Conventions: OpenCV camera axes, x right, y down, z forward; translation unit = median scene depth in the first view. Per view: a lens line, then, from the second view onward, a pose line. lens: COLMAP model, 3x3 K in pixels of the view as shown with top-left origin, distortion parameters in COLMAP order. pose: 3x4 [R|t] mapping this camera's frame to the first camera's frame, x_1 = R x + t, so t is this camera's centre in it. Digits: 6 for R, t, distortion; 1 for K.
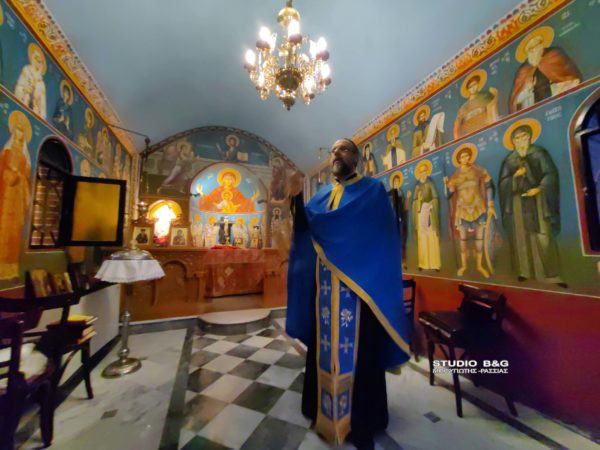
lens RADIAL K [[229.7, 0, 300.3], [0, 229.7, 224.7], [0, 0, 1]] dist [0.001845, 0.001053]
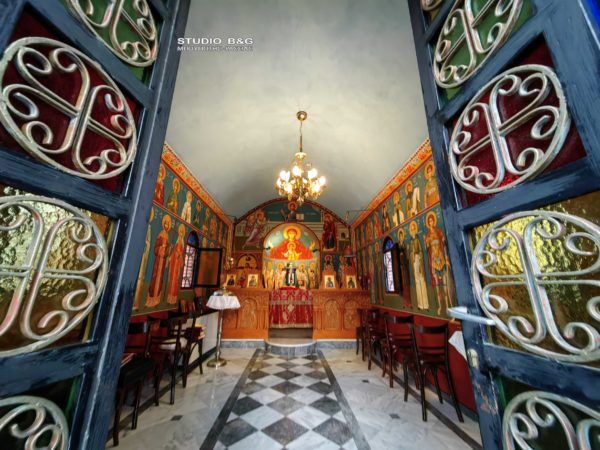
lens RADIAL K [[229.7, 0, 299.5], [0, 229.7, 225.0], [0, 0, 1]] dist [0.001845, 0.001053]
pose [[0.938841, -0.082271, -0.334379, 0.371259], [0.025235, 0.984866, -0.171468, -0.053400], [0.343425, 0.152543, 0.926709, -0.423923]]
